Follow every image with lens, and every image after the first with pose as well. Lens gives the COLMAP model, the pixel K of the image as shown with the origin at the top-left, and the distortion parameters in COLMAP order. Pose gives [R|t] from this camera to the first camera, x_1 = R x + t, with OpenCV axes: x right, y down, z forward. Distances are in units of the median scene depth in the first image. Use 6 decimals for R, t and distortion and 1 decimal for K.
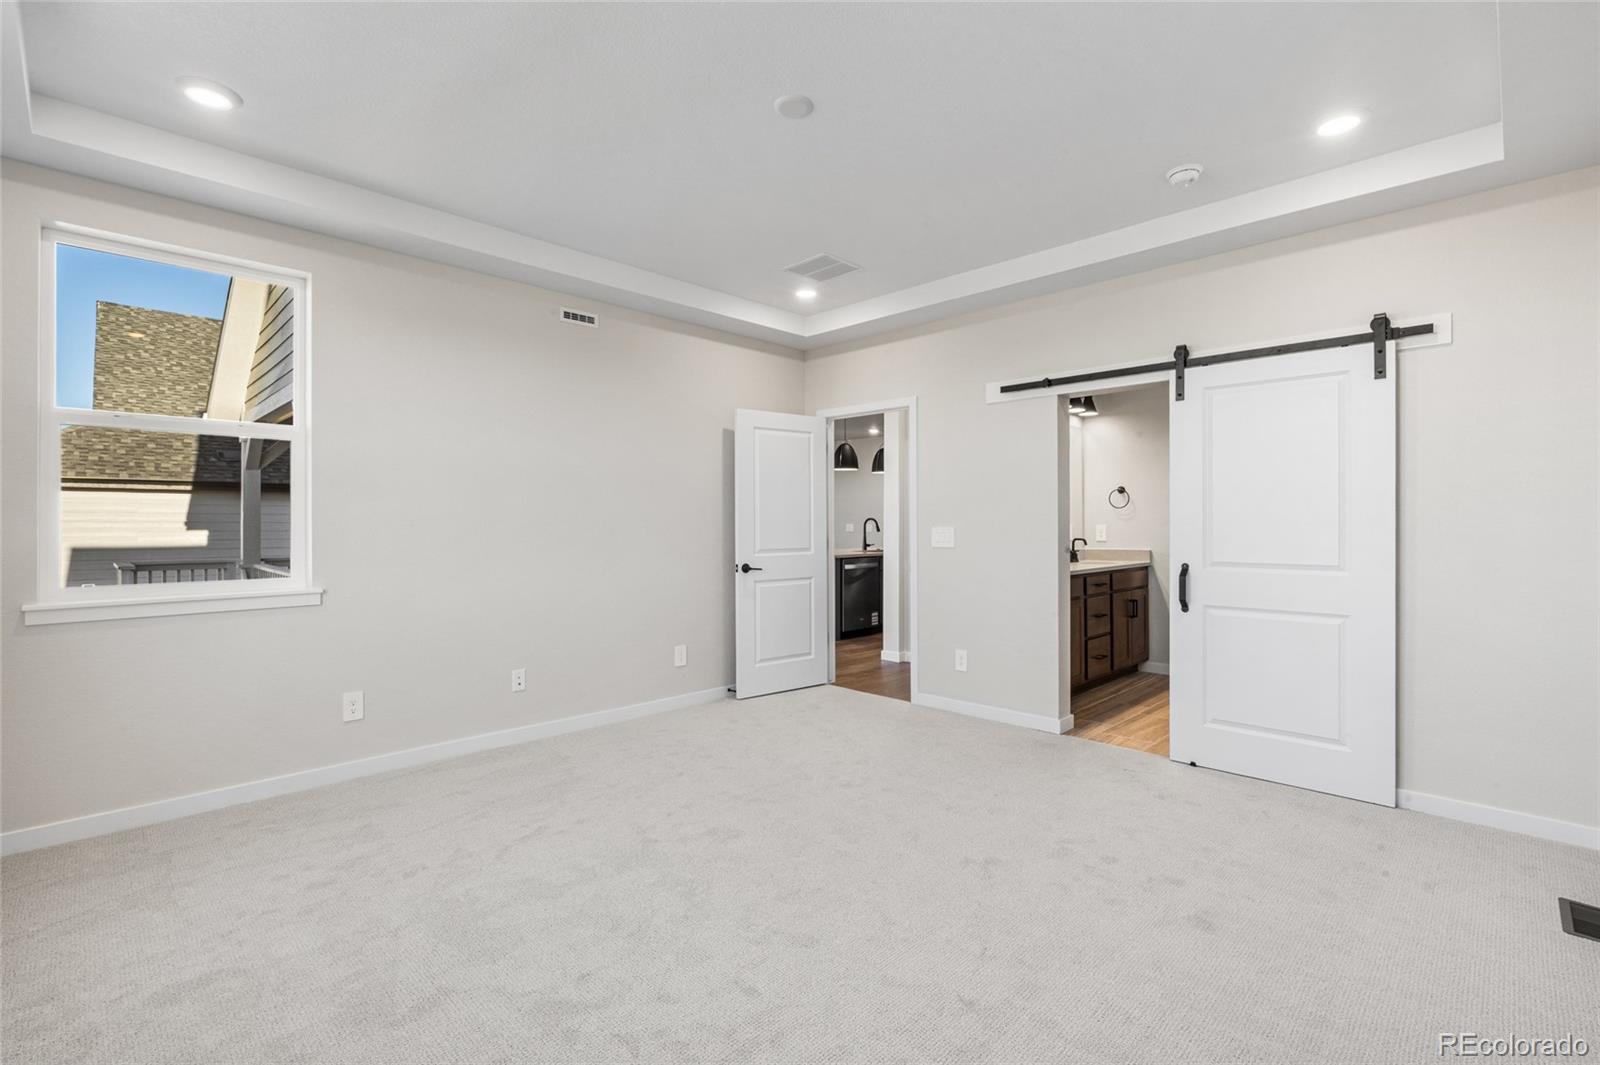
lens RADIAL K [[736.5, 0, 800.0], [0, 736.5, 532.5], [0, 0, 1]] dist [-0.001294, -0.000019]
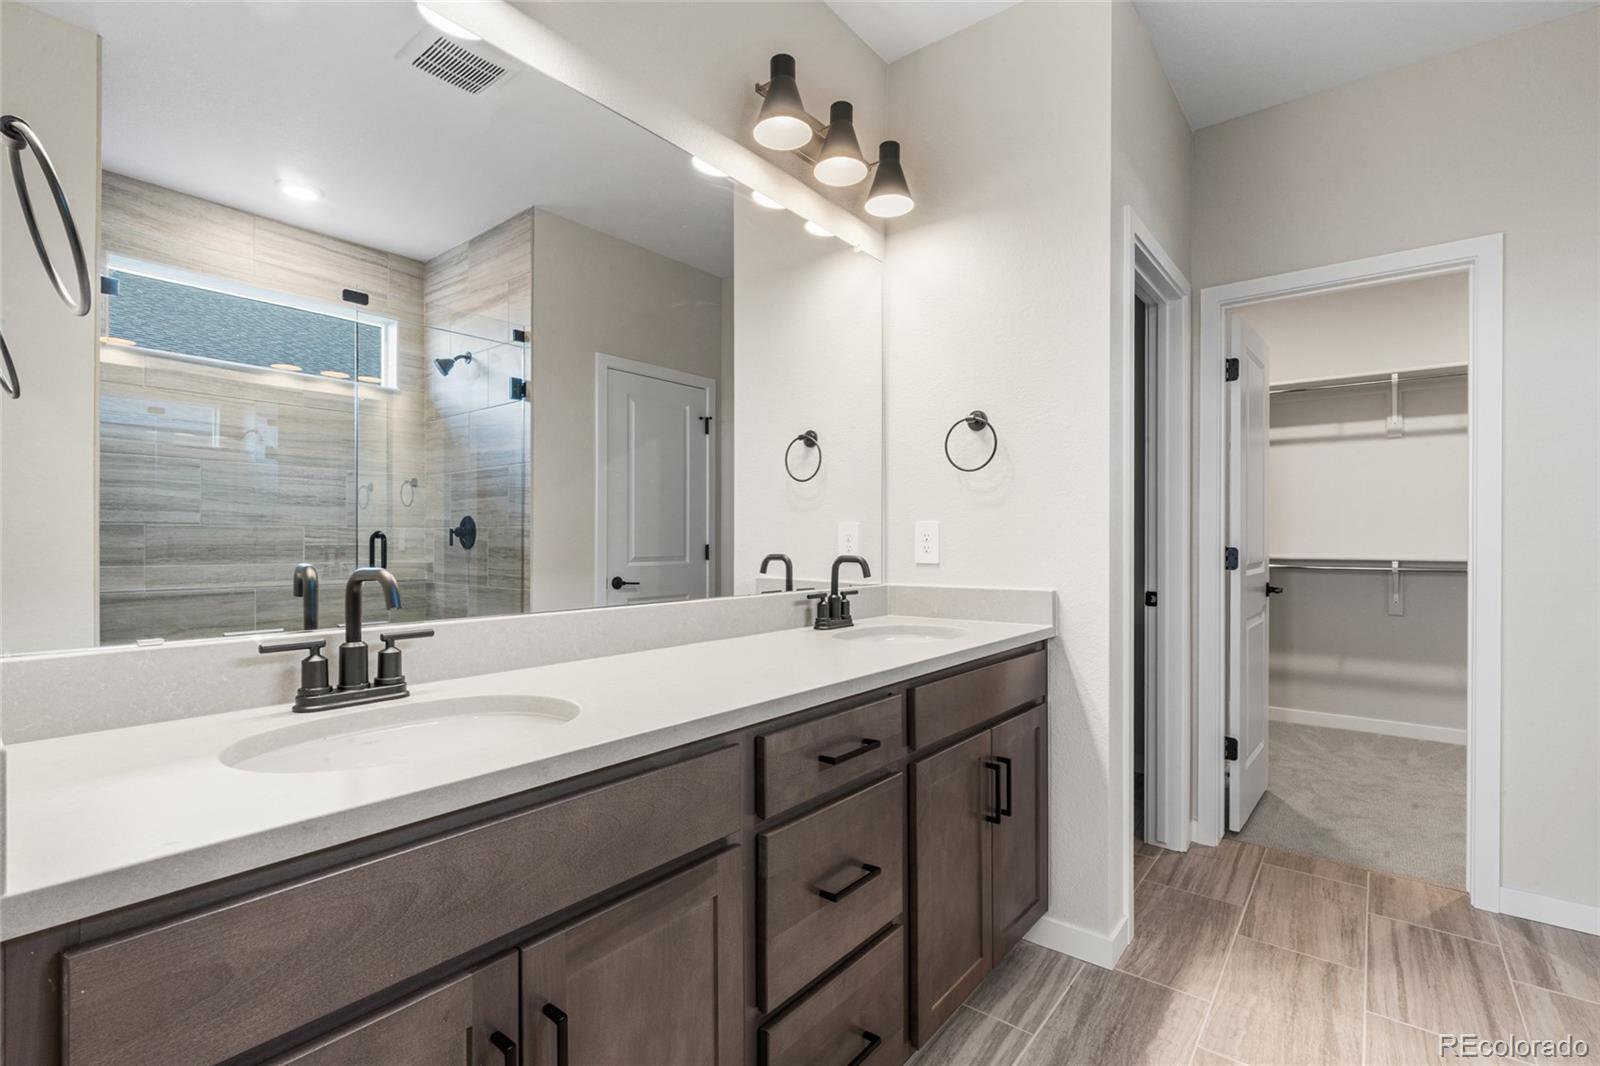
lens RADIAL K [[736.3, 0, 792.3], [0, 736.3, 542.1], [0, 0, 1]] dist [-0.000588, 0.000007]
pose [[0.995611, 0.007106, 0.093316, 0.329246], [-0.007017, 0.999975, -0.001282, 0.001833], [-0.093322, 0.000621, 0.995636, 0.684628]]
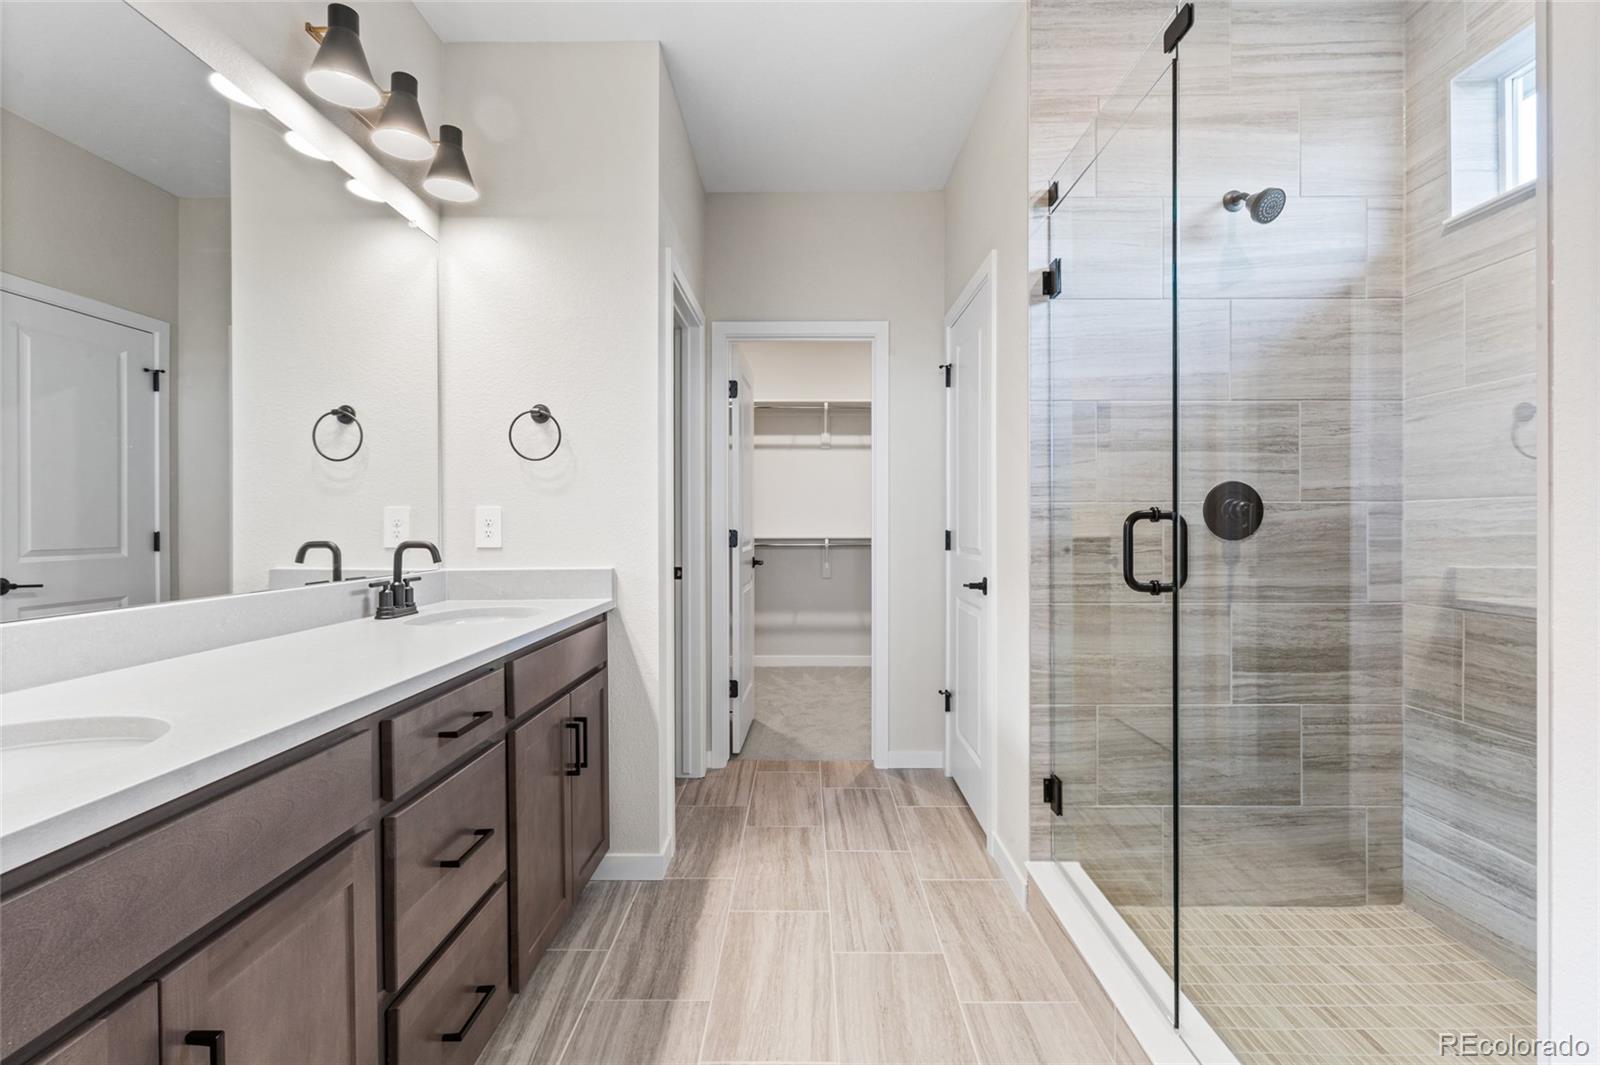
lens RADIAL K [[736.5, 0, 800.0], [0, 736.5, 532.5], [0, 0, 1]] dist [-0.001294, -0.000019]
pose [[0.721838, -0.003693, 0.692053, 0.283237], [0.000683, 0.999989, 0.004623, 0.002090], [-0.692062, -0.002865, 0.721832, 0.661340]]
